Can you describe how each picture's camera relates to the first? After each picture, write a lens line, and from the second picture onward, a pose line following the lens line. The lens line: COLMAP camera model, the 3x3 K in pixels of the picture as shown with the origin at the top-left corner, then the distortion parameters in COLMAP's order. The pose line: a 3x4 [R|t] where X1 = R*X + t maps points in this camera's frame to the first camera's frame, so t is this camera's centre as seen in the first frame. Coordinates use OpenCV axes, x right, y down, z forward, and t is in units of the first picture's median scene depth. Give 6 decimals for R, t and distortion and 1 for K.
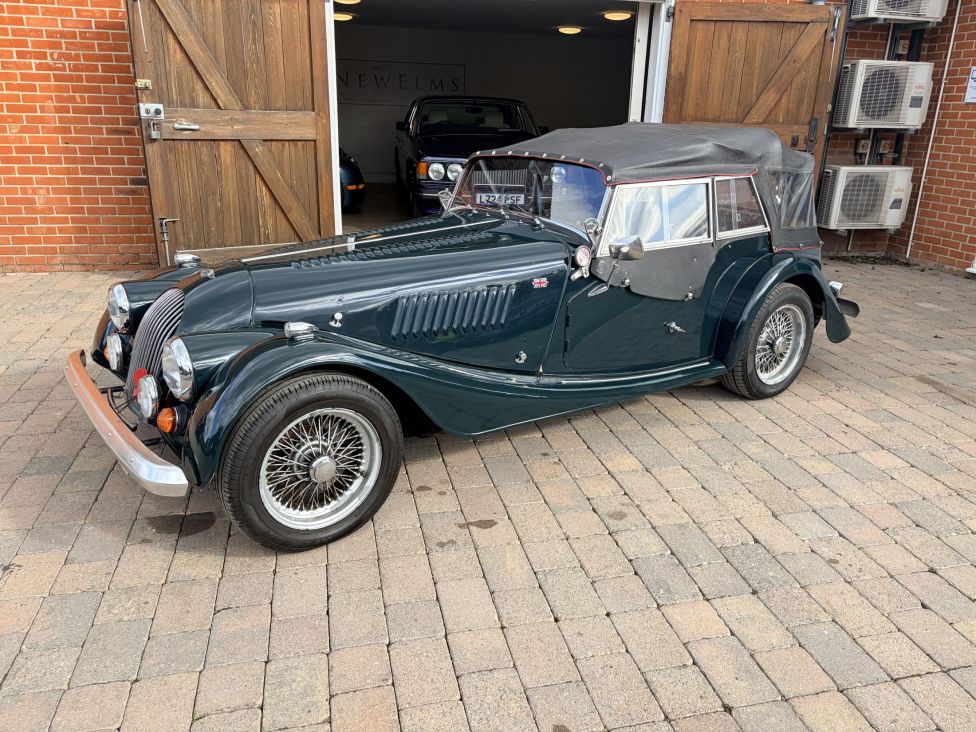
lens RADIAL K [[736.7, 0, 496.7], [0, 736.7, 367.5], [0, 0, 1]] dist [0.060718, -0.065017]
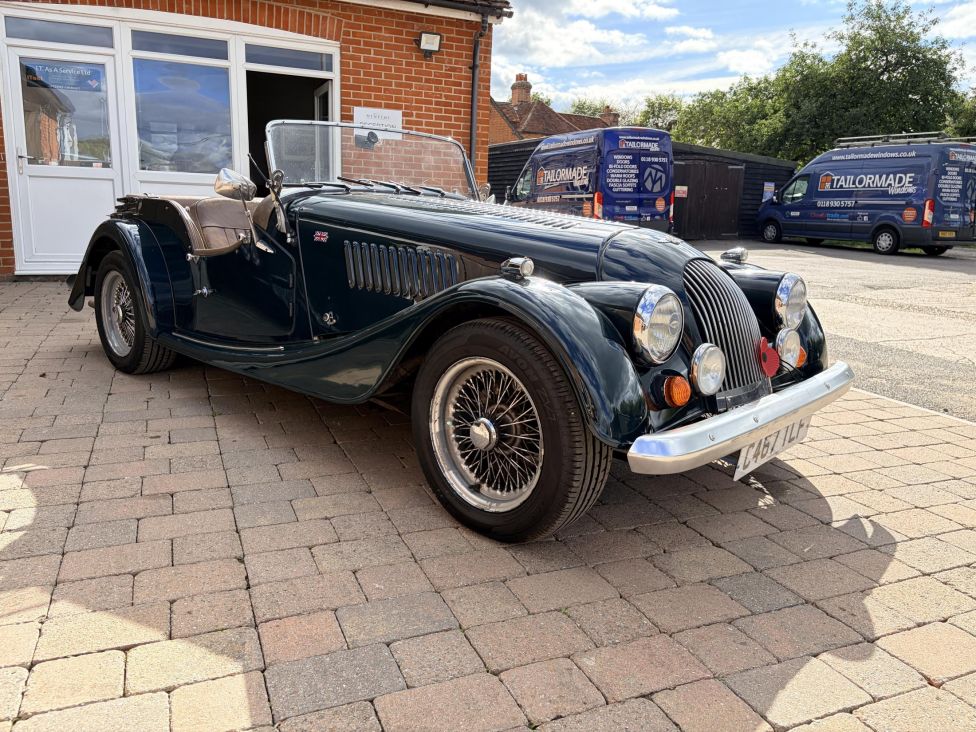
lens RADIAL K [[741.2, 0, 495.0], [0, 741.2, 356.5], [0, 0, 1]] dist [0.054852, -0.058601]
pose [[-0.176419, -0.228622, 0.957397, -0.571825], [0.286638, 0.918566, 0.272168, -0.140184], [-0.941656, 0.322442, -0.096520, 0.623850]]
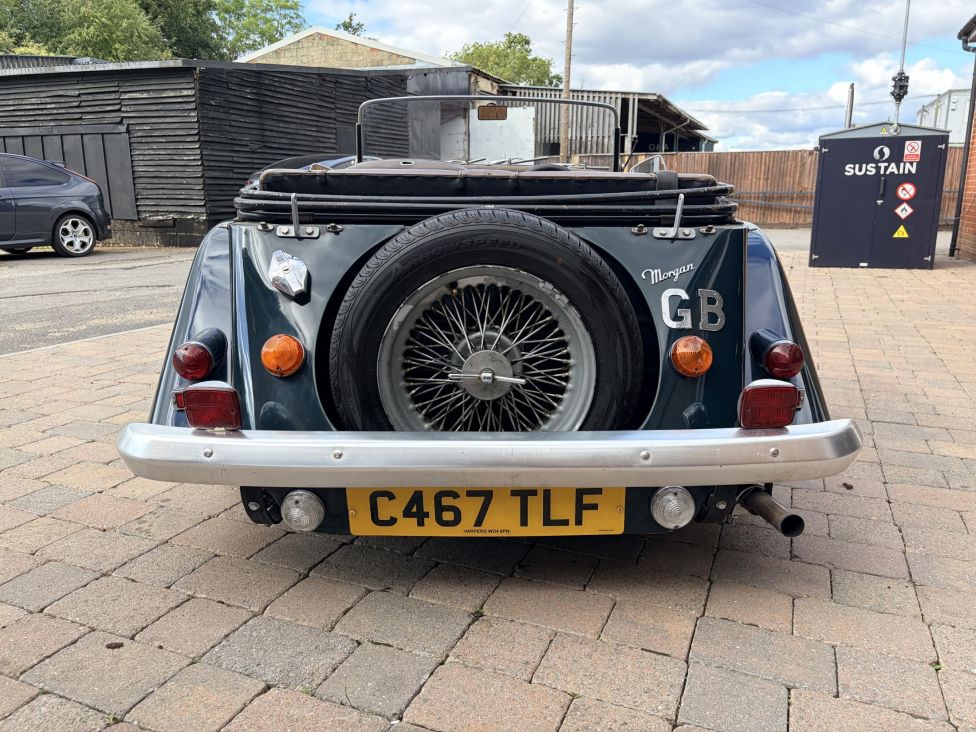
lens RADIAL K [[740.4, 0, 496.0], [0, 740.4, 367.3], [0, 0, 1]] dist [0.068429, -0.074034]
pose [[-0.577157, 0.156550, -0.801487, 0.482199], [-0.293635, 0.876029, 0.382559, -0.208541], [0.762016, 0.456141, -0.459638, 0.932726]]
